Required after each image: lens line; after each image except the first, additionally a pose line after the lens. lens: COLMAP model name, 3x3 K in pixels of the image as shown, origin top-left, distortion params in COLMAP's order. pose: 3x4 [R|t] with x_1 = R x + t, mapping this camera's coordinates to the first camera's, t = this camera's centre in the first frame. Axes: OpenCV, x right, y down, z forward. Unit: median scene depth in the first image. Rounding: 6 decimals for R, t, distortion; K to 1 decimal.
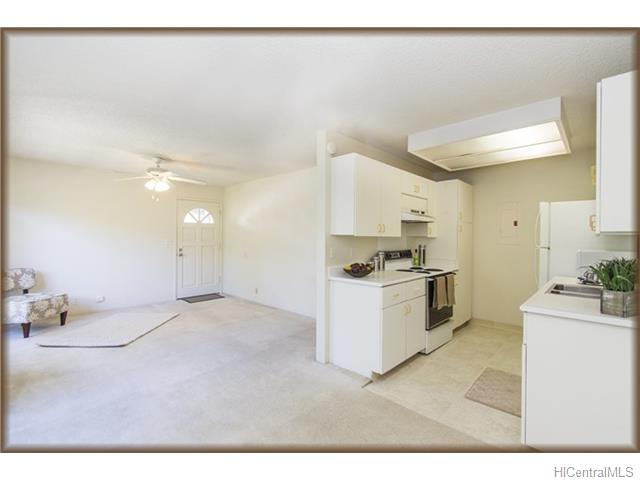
lens RADIAL K [[296.3, 0, 320.0], [0, 296.3, 240.0], [0, 0, 1]] dist [0.025411, -0.001048]
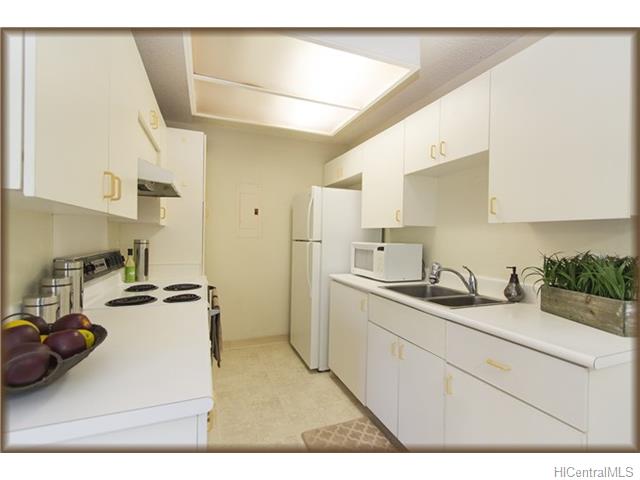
lens RADIAL K [[288.2, 0, 317.9], [0, 288.2, 239.3], [0, 0, 1]] dist [0.015060, -0.000128]
pose [[0.428146, -0.007946, 0.903674, 0.022830], [-0.006069, 0.999914, 0.011668, 0.009594], [-0.903689, -0.010480, 0.428061, 0.614098]]
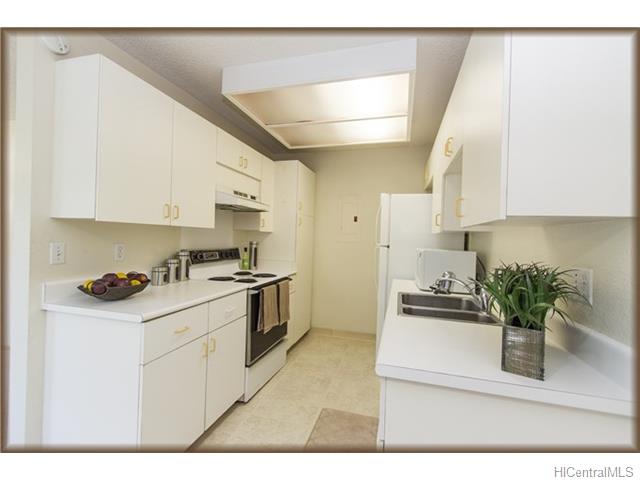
lens RADIAL K [[289.9, 0, 322.1], [0, 289.9, 240.7], [0, 0, 1]] dist [0.000050, 0.000053]
pose [[0.885466, 0.016611, 0.464407, 0.187636], [-0.021056, 0.999769, 0.004387, 0.008704], [-0.464226, -0.013663, 0.885611, 0.321447]]
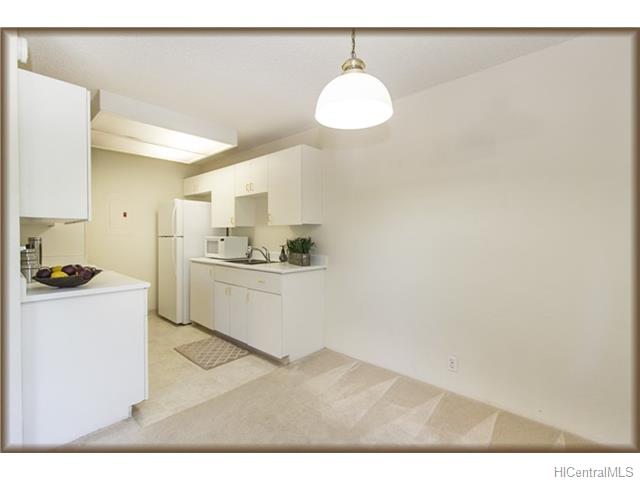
lens RADIAL K [[292.3, 0, 320.0], [0, 292.3, 240.0], [0, 0, 1]] dist [-0.004736, -0.001019]
pose [[-0.016403, -0.023825, 0.999582, -0.421641], [0.008614, 0.999676, 0.023968, 0.014658], [-0.999828, 0.009003, -0.016192, 0.420002]]
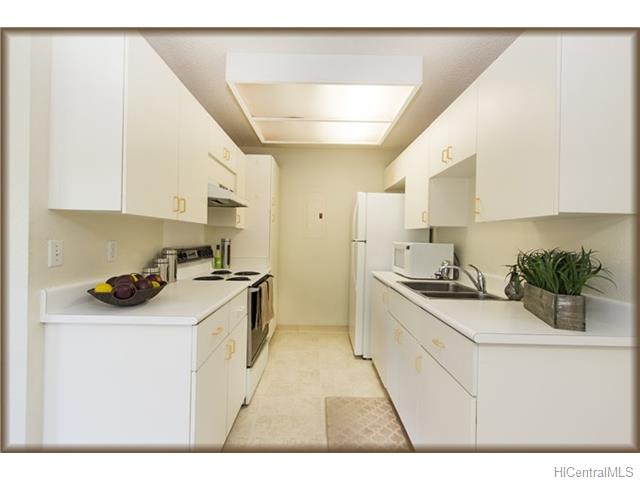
lens RADIAL K [[292.3, 0, 320.0], [0, 292.3, 240.0], [0, 0, 1]] dist [-0.004736, -0.001019]
pose [[0.723336, 0.003509, 0.690487, 0.027082], [-0.009688, 0.999940, 0.005068, 0.016989], [-0.690428, -0.010356, 0.723327, 0.408080]]
